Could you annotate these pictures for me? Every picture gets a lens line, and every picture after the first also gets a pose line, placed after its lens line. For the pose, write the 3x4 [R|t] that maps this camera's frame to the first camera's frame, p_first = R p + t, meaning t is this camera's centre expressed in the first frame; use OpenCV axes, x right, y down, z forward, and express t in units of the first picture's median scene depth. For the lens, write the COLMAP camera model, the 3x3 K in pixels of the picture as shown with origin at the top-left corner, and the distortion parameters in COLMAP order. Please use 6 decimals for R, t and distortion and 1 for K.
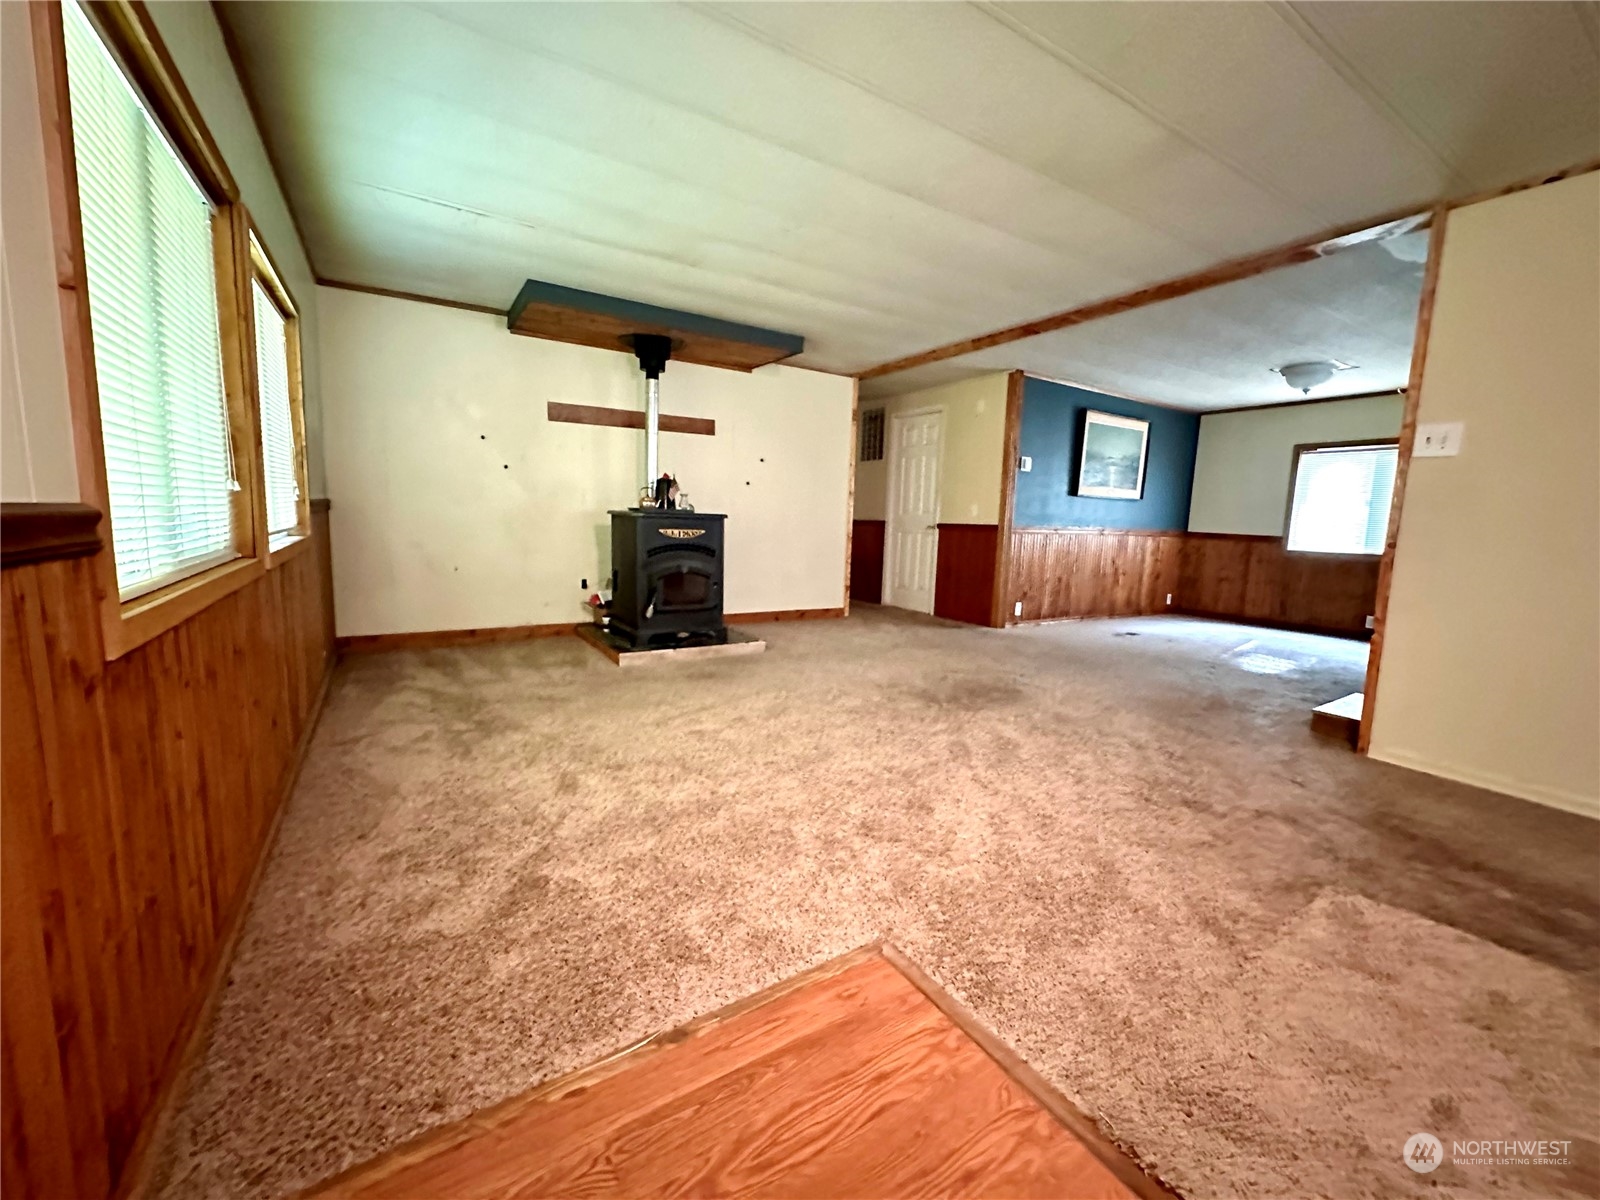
lens RADIAL K [[636.2, 0, 795.8], [0, 636.2, 615.0], [0, 0, 1]] dist [-0.003618, 0.001017]
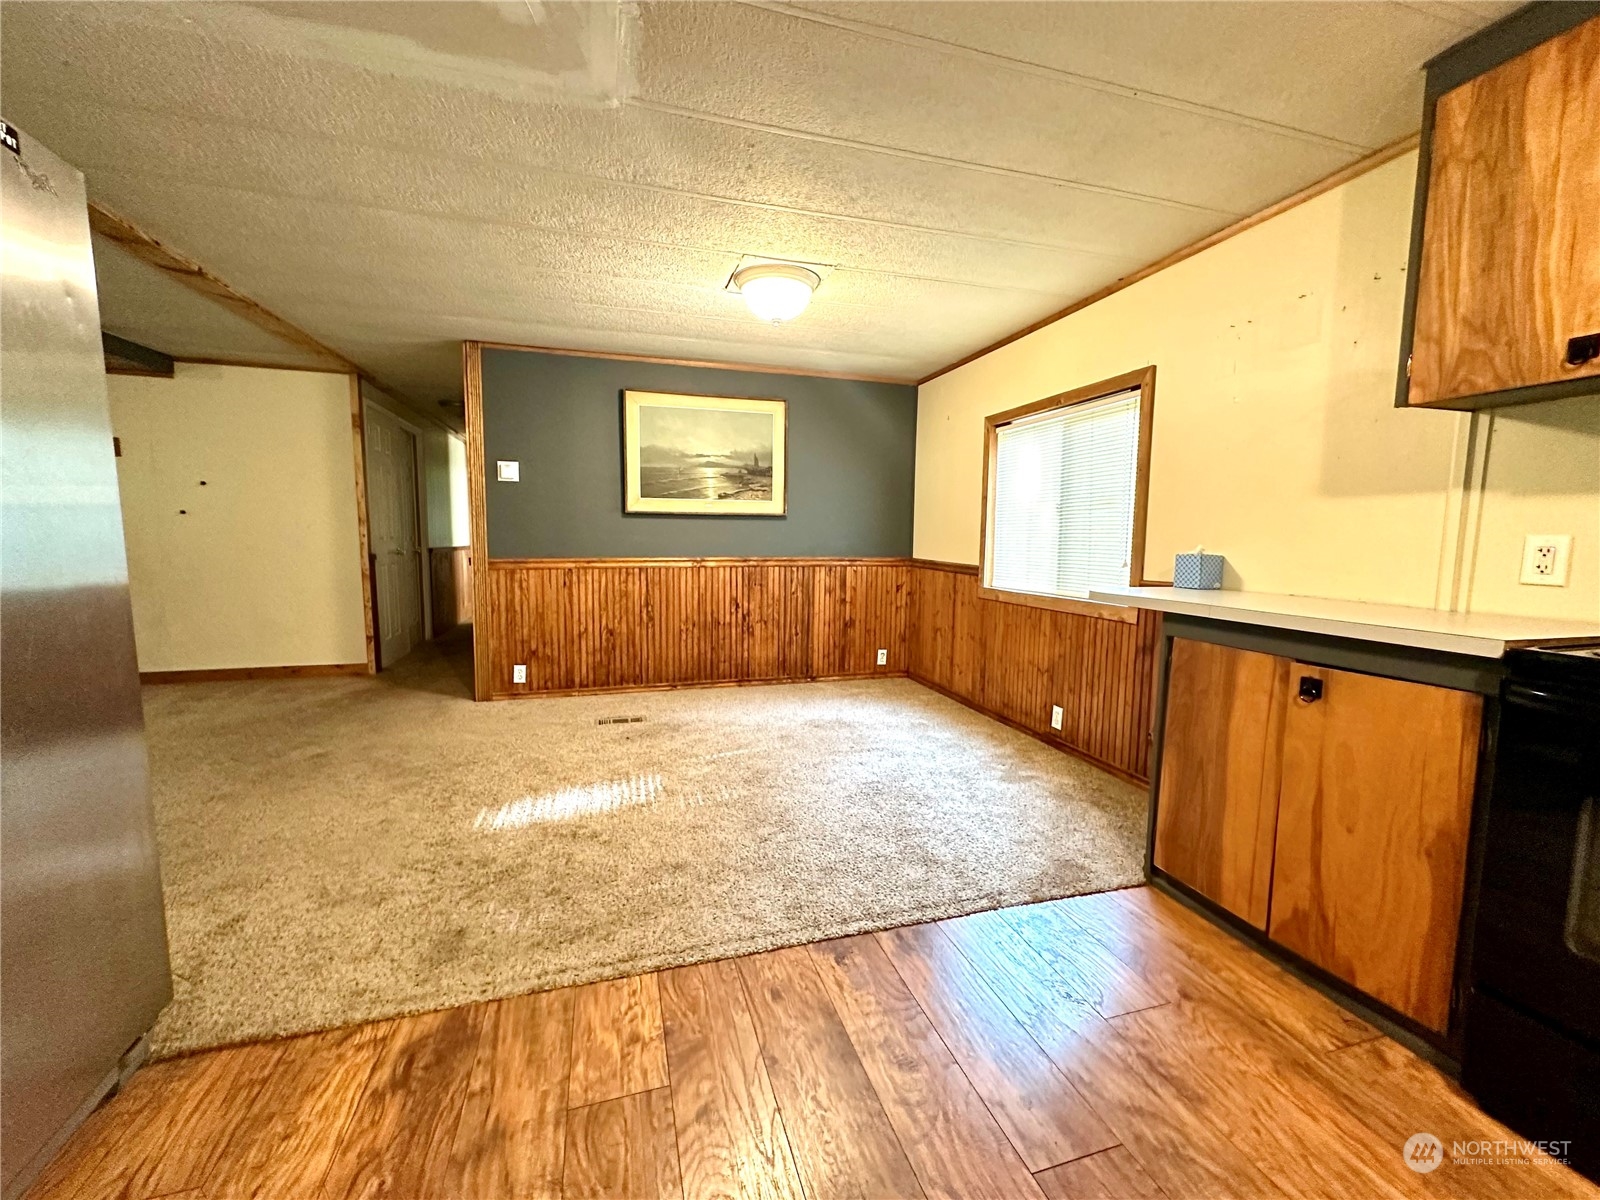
lens RADIAL K [[636.2, 0, 800.7], [0, 636.2, 599.0], [0, 0, 1]] dist [-0.003618, 0.001017]
pose [[0.965423, 0.000117, -0.260687, 0.770428], [-0.016356, 0.998057, -0.060127, -0.051489], [0.260173, 0.062312, 0.963549, 0.365409]]
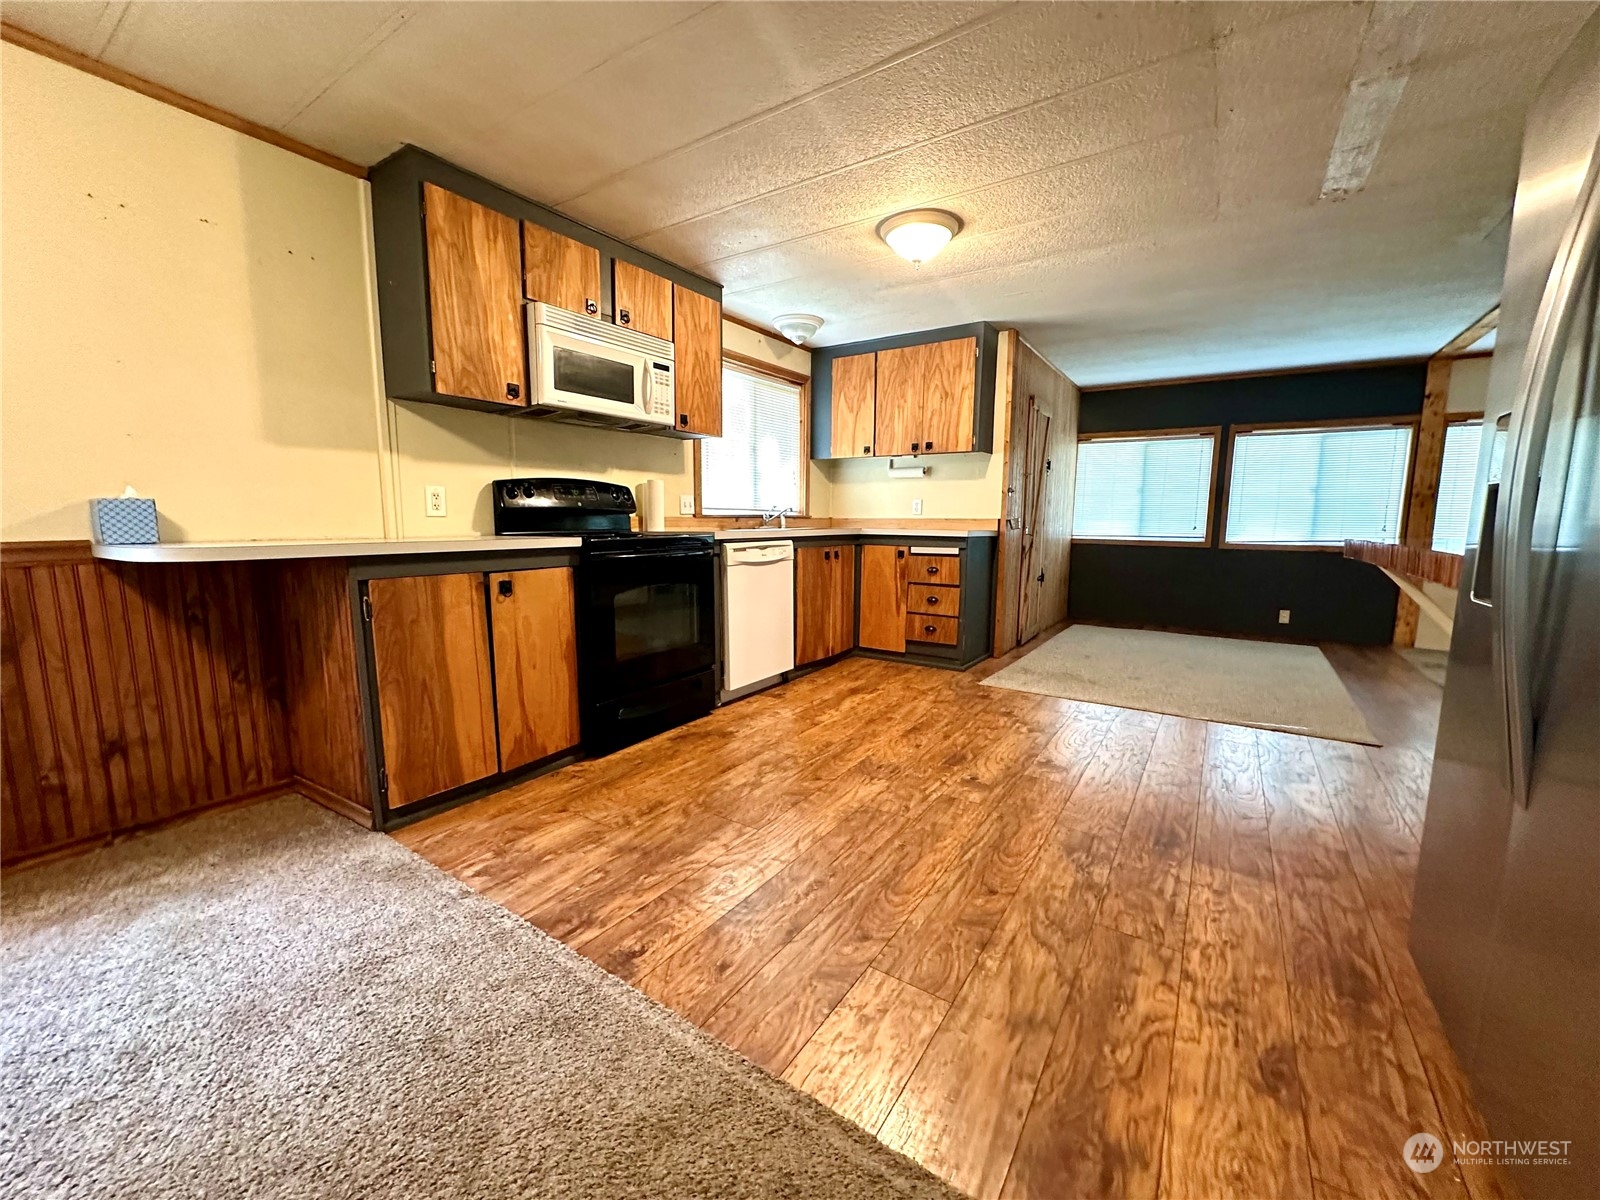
lens RADIAL K [[636.2, 0, 798.2], [0, 636.2, 597.5], [0, 0, 1]] dist [-0.003618, 0.001017]
pose [[-0.406589, -0.151743, 0.900921, 0.506474], [0.123375, 0.967958, 0.218714, -0.087685], [-0.905243, 0.200078, -0.374840, 0.637961]]
